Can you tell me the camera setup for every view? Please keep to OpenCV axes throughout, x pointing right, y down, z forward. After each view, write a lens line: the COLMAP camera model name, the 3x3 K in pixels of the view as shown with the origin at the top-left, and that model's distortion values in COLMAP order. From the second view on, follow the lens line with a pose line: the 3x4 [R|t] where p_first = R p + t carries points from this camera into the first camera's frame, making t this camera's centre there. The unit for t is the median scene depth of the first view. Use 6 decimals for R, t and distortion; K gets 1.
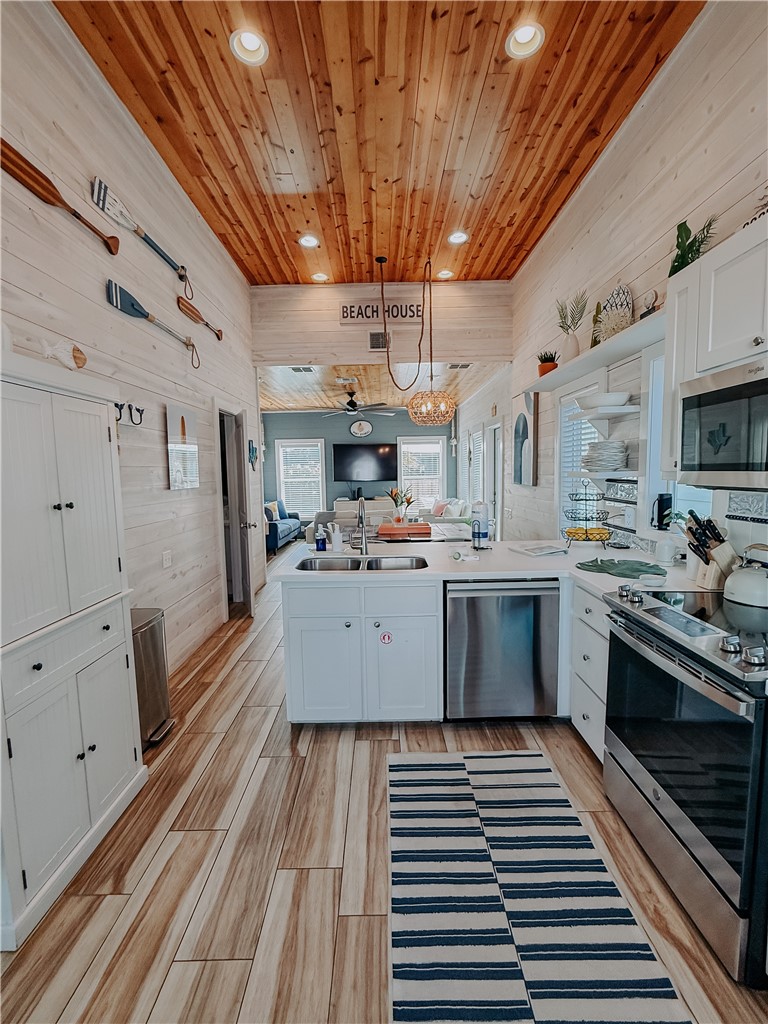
lens RADIAL K [[445.2, 0, 384.0], [0, 445.2, 512.0], [0, 0, 1]] dist [0.000443, -0.000149]
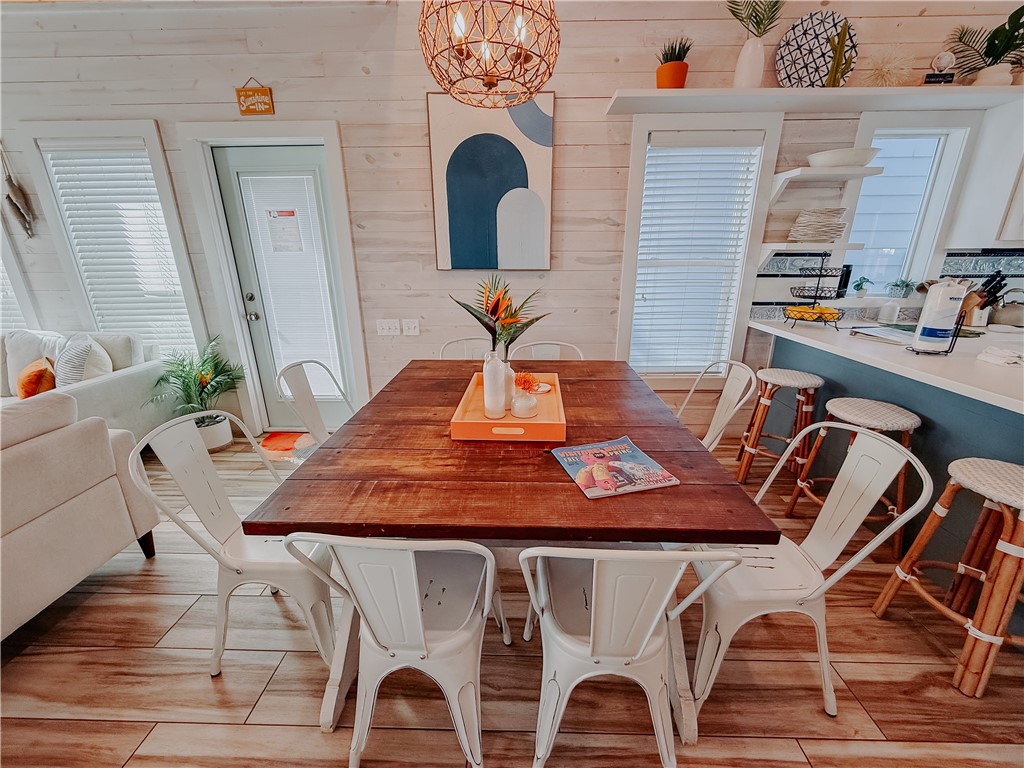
lens RADIAL K [[412.7, 0, 509.2], [0, 412.7, 387.5], [0, 0, 1]] dist [0.000873, -0.000096]
pose [[0.027880, -0.291138, 0.956275, -0.565518], [0.096842, 0.952933, 0.287297, -0.148101], [-0.994909, 0.084598, 0.054763, 2.081846]]
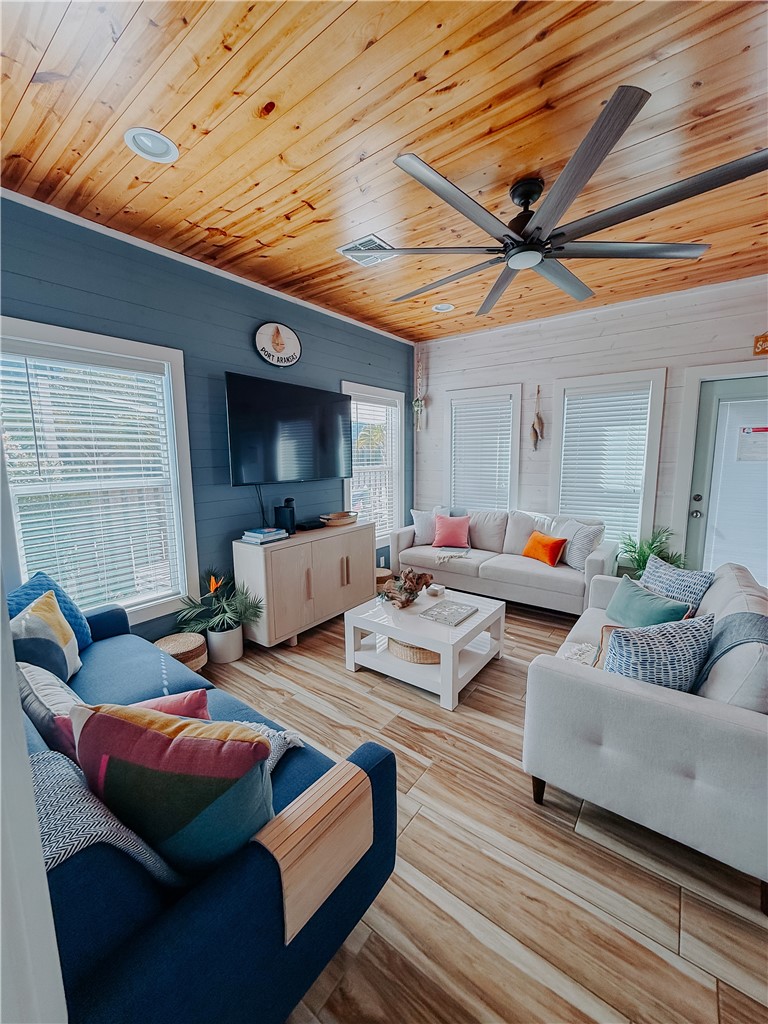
lens RADIAL K [[412.7, 0, 384.0], [0, 412.7, 512.0], [0, 0, 1]] dist [0.000873, -0.000096]
pose [[0.608412, -0.095968, 0.787797, -1.185278], [0.067763, 0.995318, 0.068915, -0.256449], [-0.790723, 0.011454, 0.612067, 2.929158]]
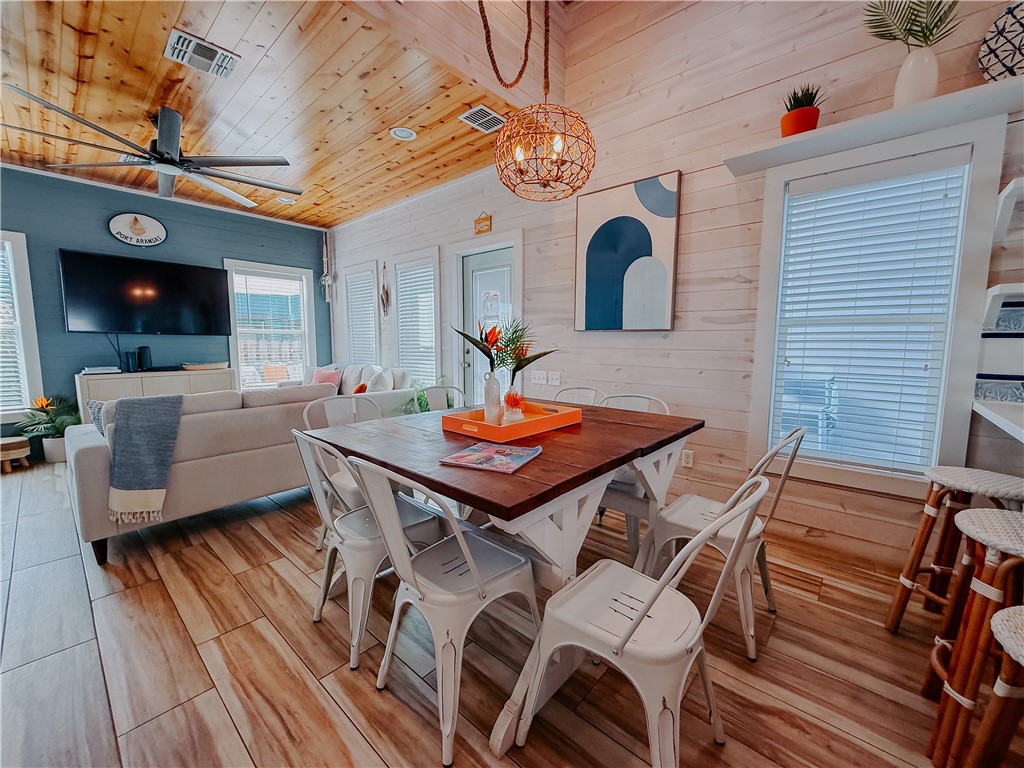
lens RADIAL K [[412.7, 0, 509.2], [0, 412.7, 387.5], [0, 0, 1]] dist [0.000873, -0.000096]
pose [[0.665978, -0.059807, 0.743570, -0.532917], [0.050649, 0.998106, 0.034917, -0.016982], [-0.744250, 0.014408, 0.667745, 1.556494]]
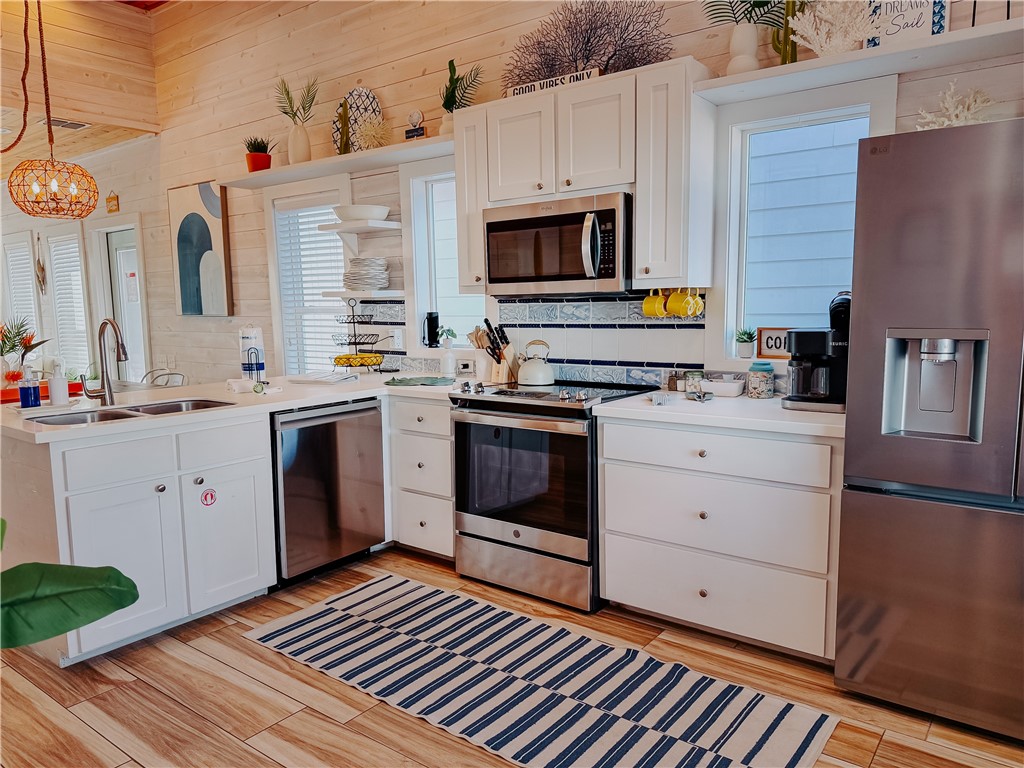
lens RADIAL K [[715.5, 0, 505.6], [0, 715.5, 387.2], [0, 0, 1]] dist [0.084551, -0.113699]
pose [[0.611753, -0.079086, 0.787086, -0.660462], [0.076261, 0.996252, 0.040829, 0.087007], [-0.787364, 0.035047, 0.615491, -0.167442]]
